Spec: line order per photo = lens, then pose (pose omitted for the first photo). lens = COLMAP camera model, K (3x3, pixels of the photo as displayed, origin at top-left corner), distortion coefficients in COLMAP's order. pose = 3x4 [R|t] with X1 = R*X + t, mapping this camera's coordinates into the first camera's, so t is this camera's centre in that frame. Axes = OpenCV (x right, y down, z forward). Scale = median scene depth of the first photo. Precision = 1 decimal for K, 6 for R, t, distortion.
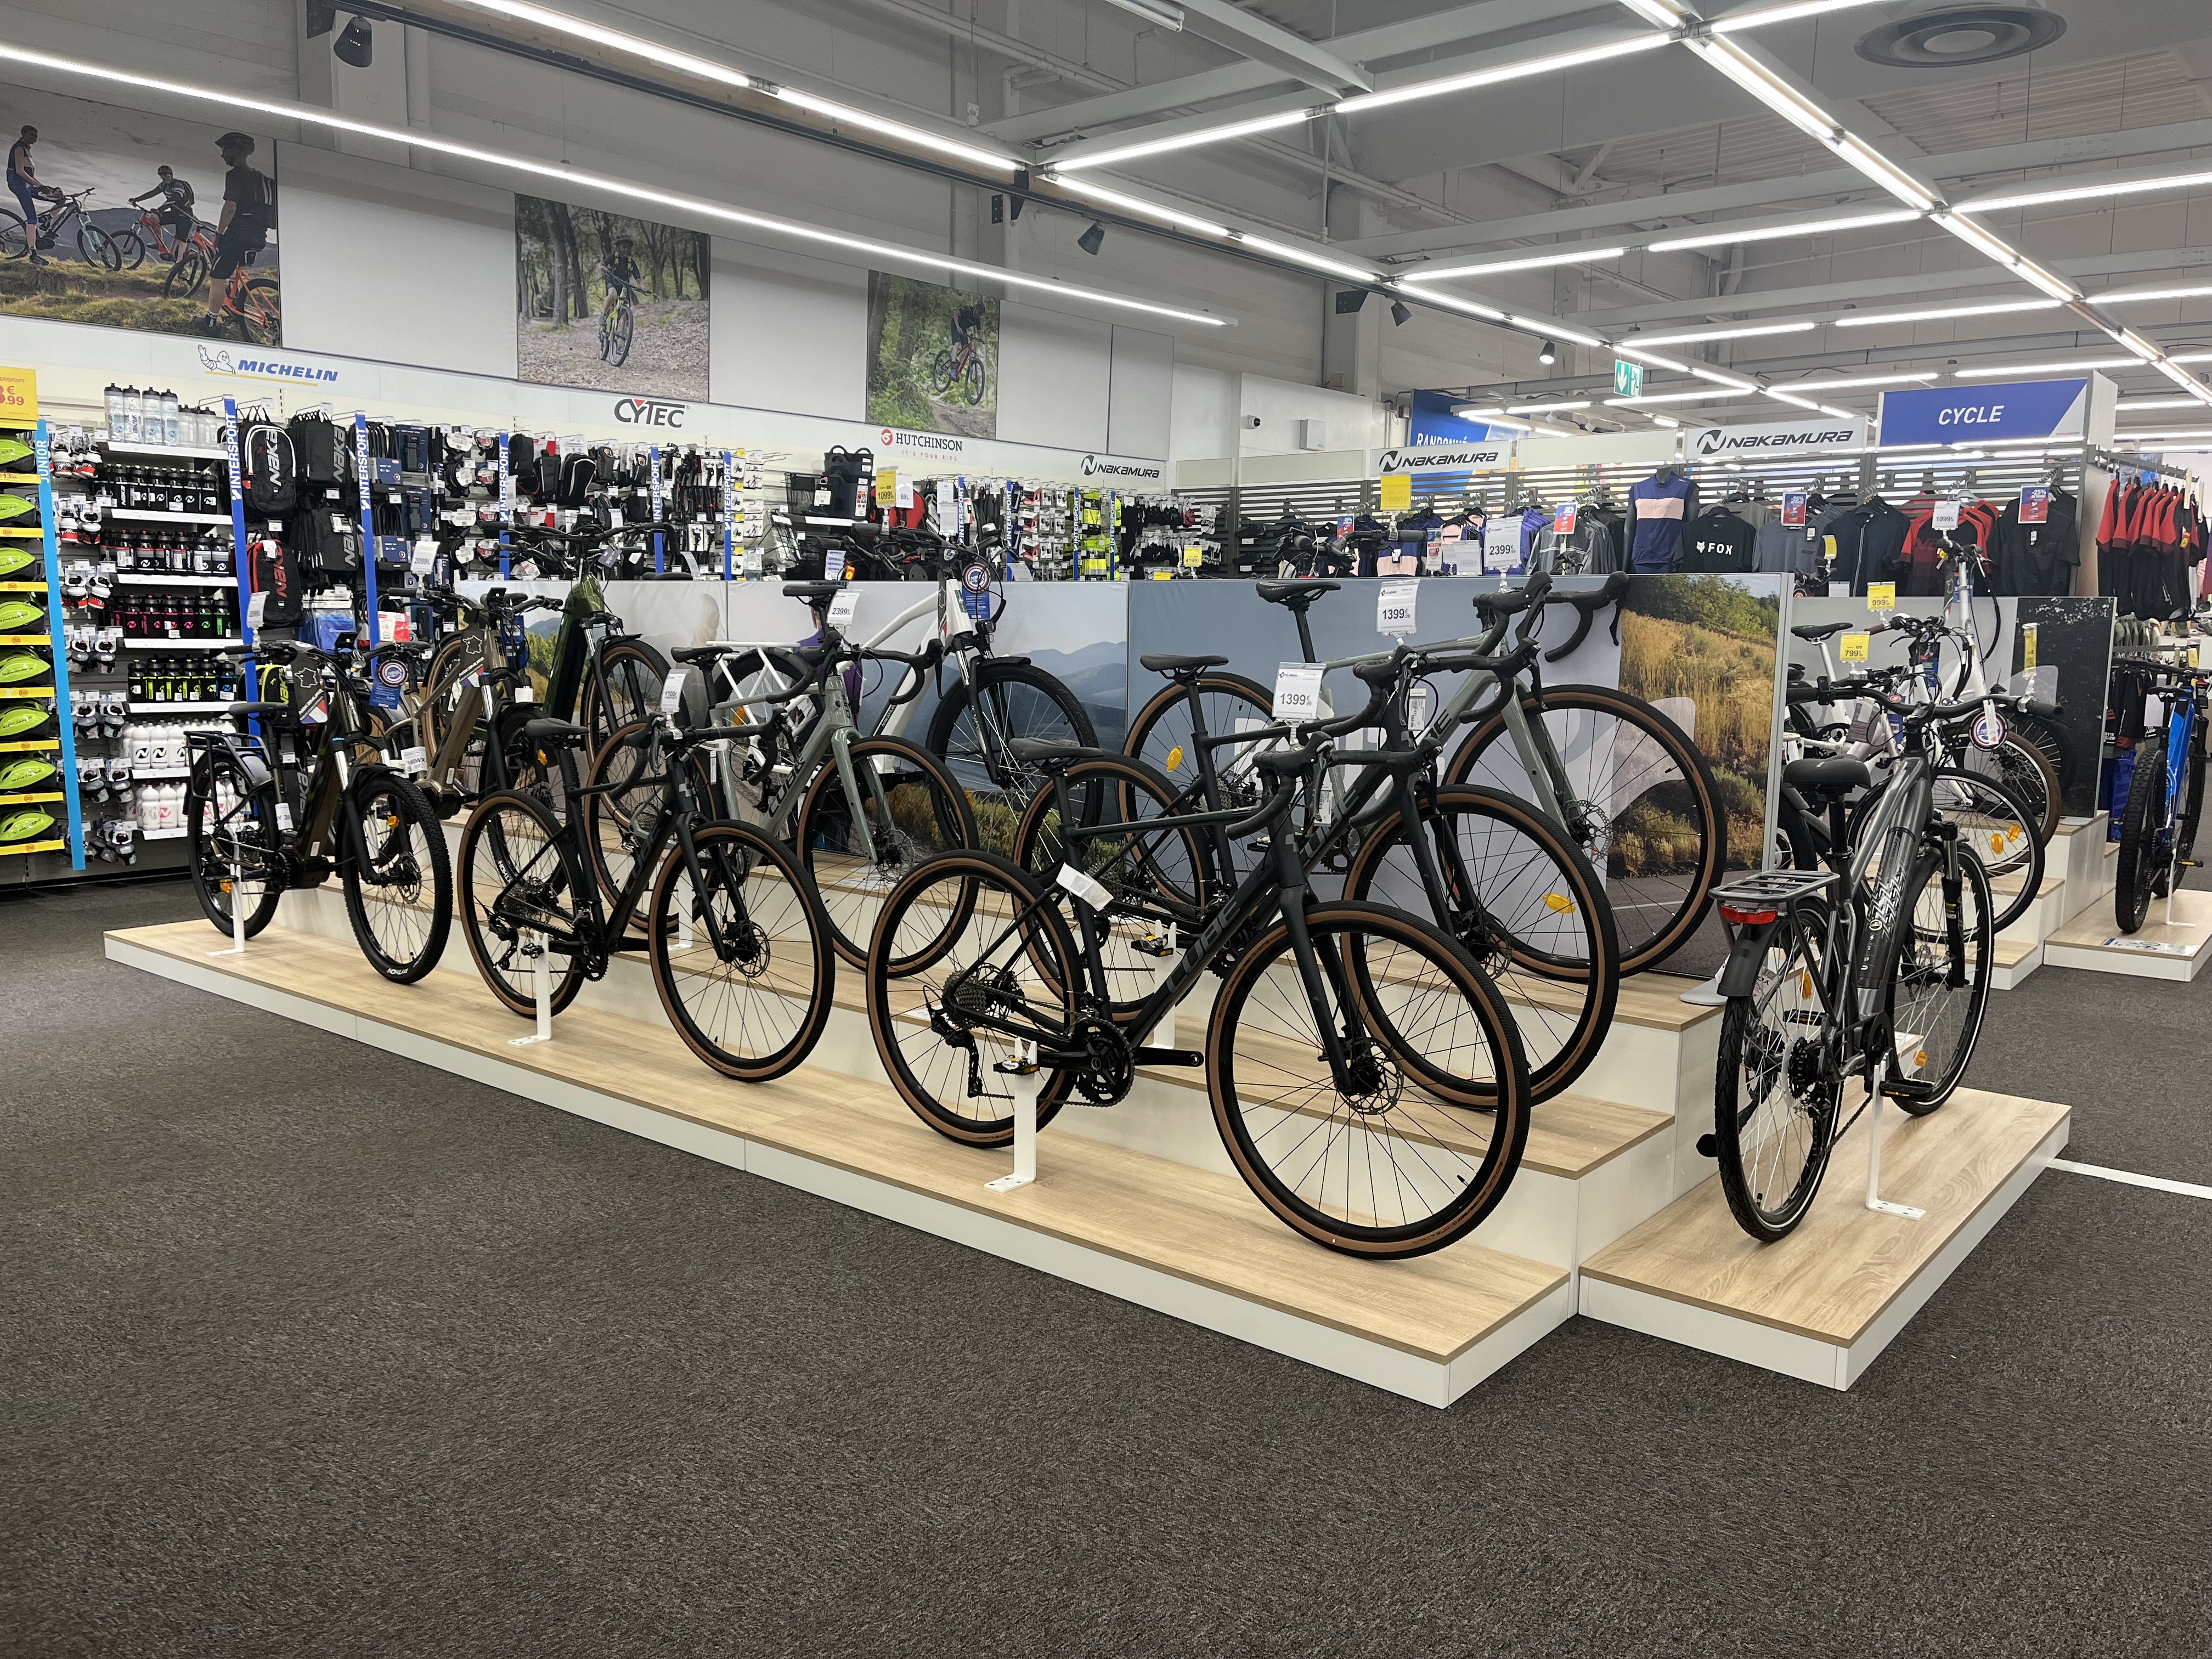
lens RADIAL K [[1663.5, 0, 1116.2], [0, 1663.5, 843.2], [0, 0, 1]] dist [0.057942, -0.069501]
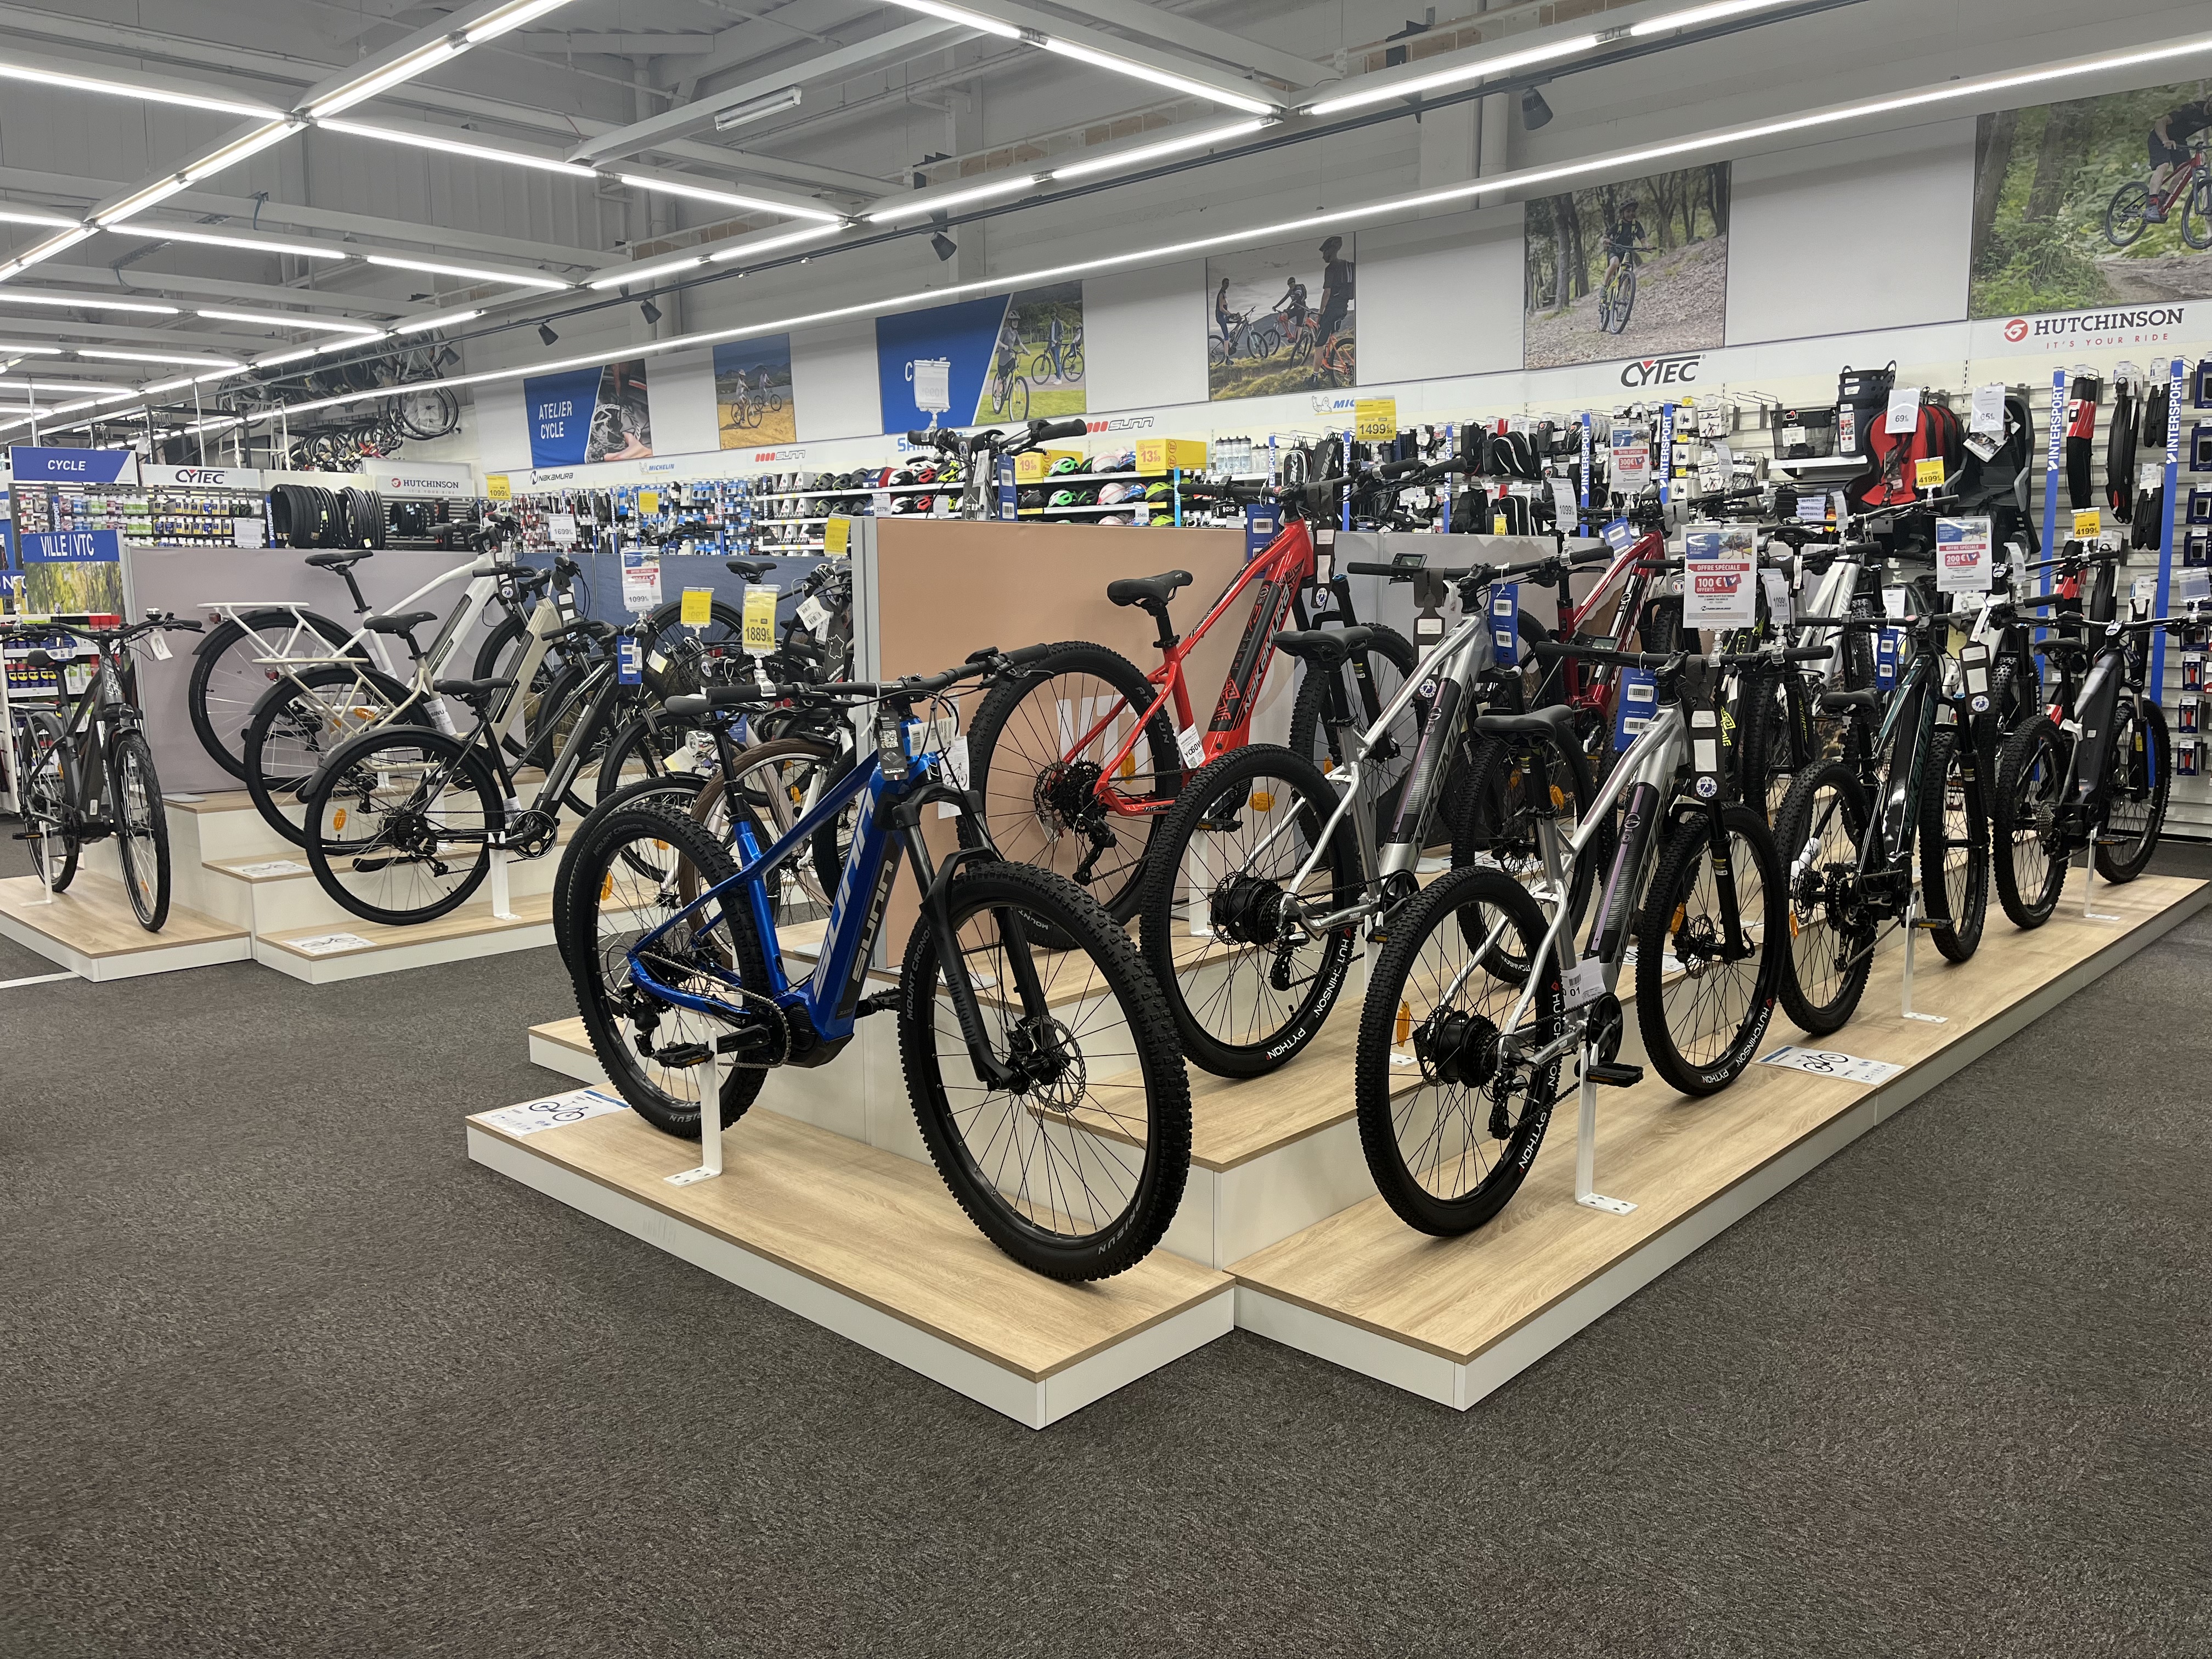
lens RADIAL K [[1663.5, 0, 1104.1], [0, 1663.5, 826.7], [0, 0, 1]] dist [0.057942, -0.069501]
pose [[-0.075128, 0.128684, -0.988836, 0.781434], [-0.137218, 0.980871, 0.138072, -0.093438], [0.987688, 0.146059, -0.056033, 0.818375]]
